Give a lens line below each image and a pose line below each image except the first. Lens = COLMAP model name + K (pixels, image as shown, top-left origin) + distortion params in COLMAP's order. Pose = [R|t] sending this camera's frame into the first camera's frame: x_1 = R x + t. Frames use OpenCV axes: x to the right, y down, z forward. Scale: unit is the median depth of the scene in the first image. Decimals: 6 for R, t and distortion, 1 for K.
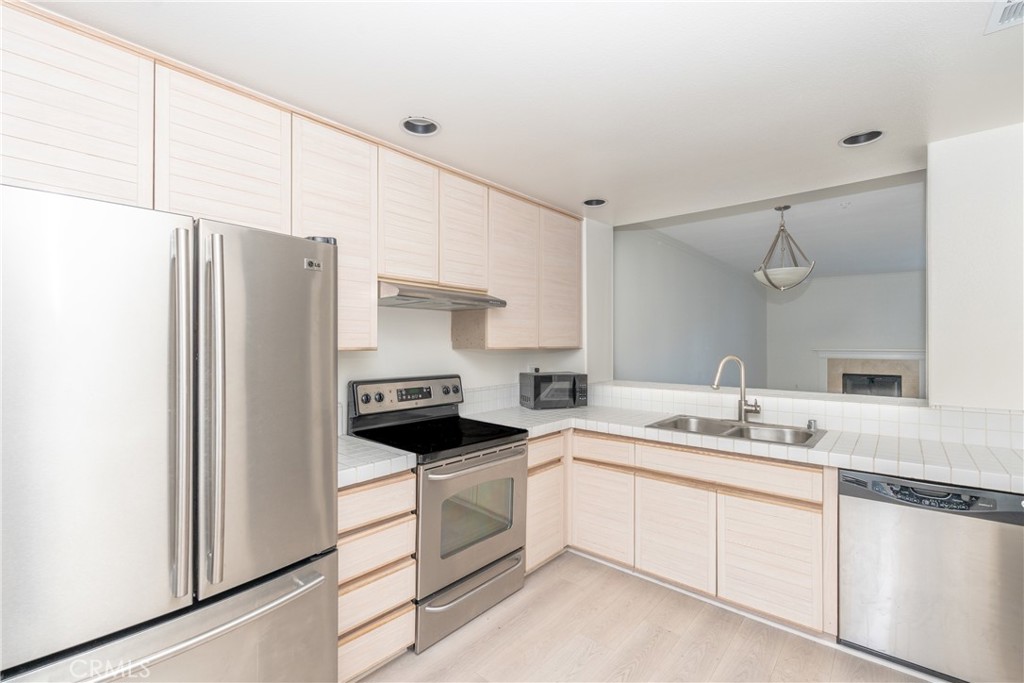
lens RADIAL K [[457.5, 0, 512.0], [0, 457.5, 341.5], [0, 0, 1]] dist [-0.000429, 0.000098]
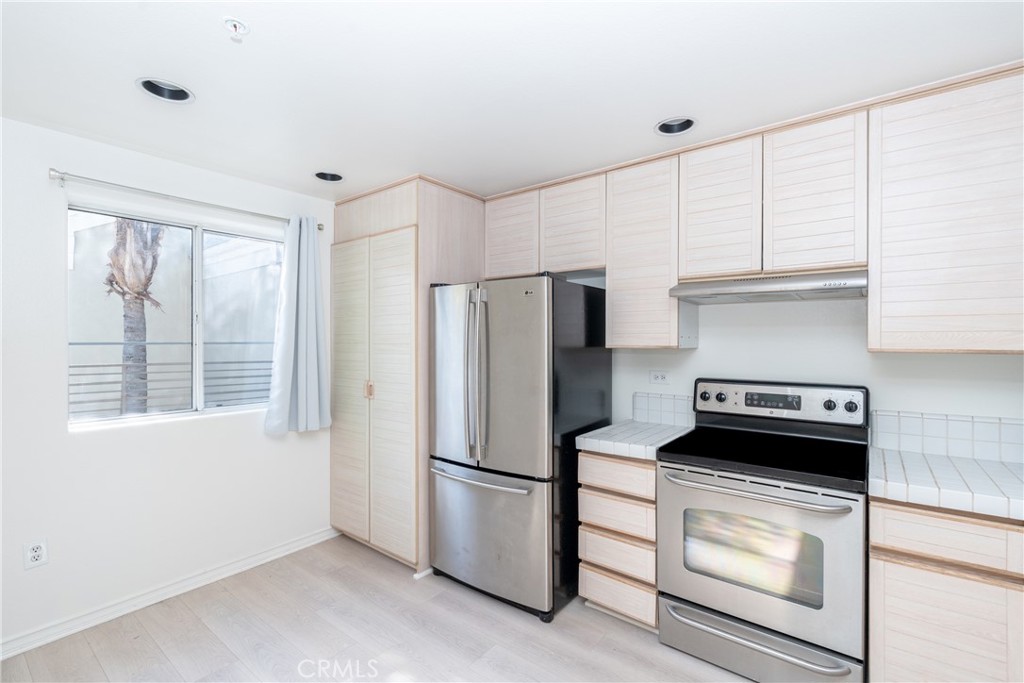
lens RADIAL K [[457.5, 0, 512.0], [0, 457.5, 341.5], [0, 0, 1]] dist [-0.000429, 0.000098]
pose [[0.054560, -0.000510, -0.998510, 0.666385], [0.006032, 0.999982, -0.000181, -0.000242], [0.998492, -0.006013, 0.054562, 0.500892]]
